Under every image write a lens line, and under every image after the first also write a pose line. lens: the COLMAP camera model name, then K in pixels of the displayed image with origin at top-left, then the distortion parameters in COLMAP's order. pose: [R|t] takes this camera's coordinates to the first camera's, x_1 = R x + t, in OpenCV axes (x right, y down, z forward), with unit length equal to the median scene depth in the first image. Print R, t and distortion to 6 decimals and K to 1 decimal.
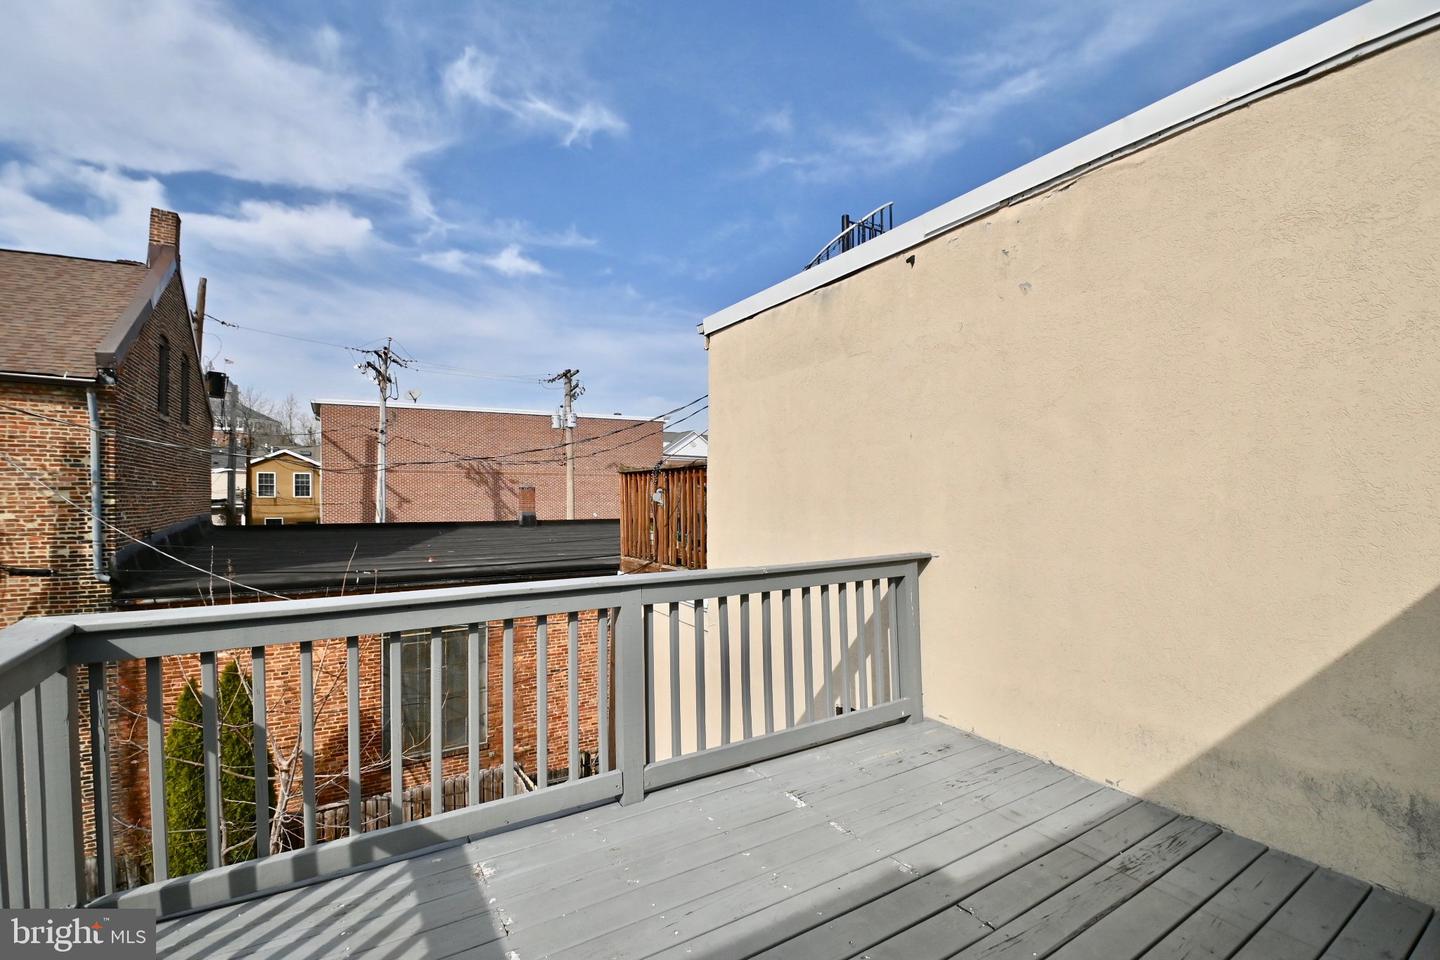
lens RADIAL K [[636.6, 0, 731.5], [0, 636.6, 504.9], [0, 0, 1]] dist [0.014168, -0.020595]
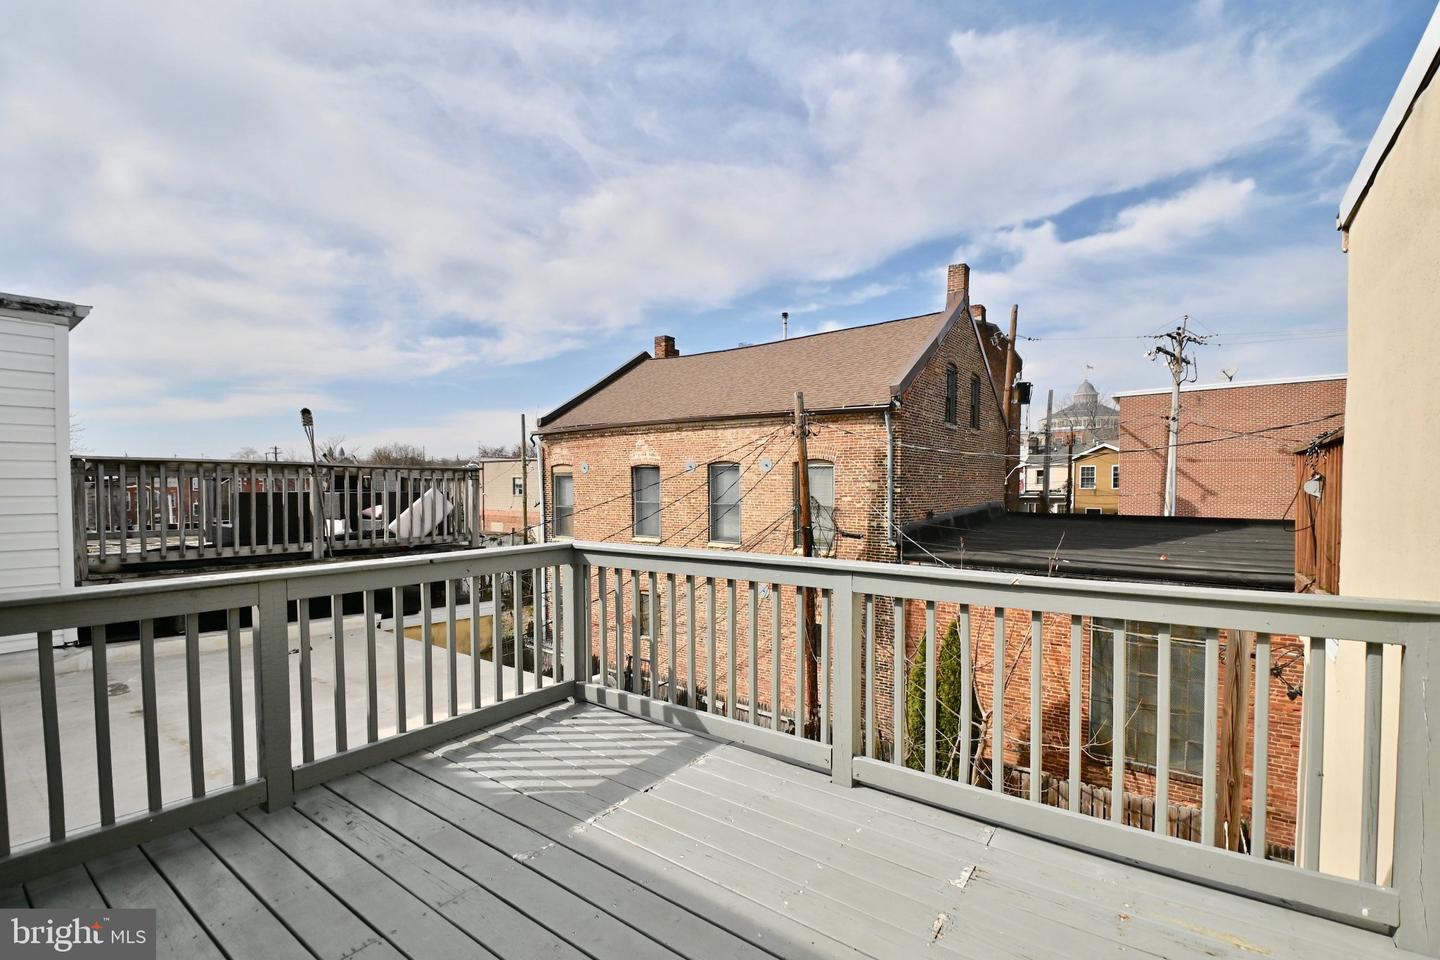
lens RADIAL K [[636.6, 0, 731.5], [0, 636.6, 504.9], [0, 0, 1]] dist [0.014168, -0.020595]
pose [[0.364741, 0.028990, -0.930658, 0.105852], [-0.017585, 0.999551, 0.024244, -0.000093], [0.930943, 0.007523, 0.365087, 0.068272]]
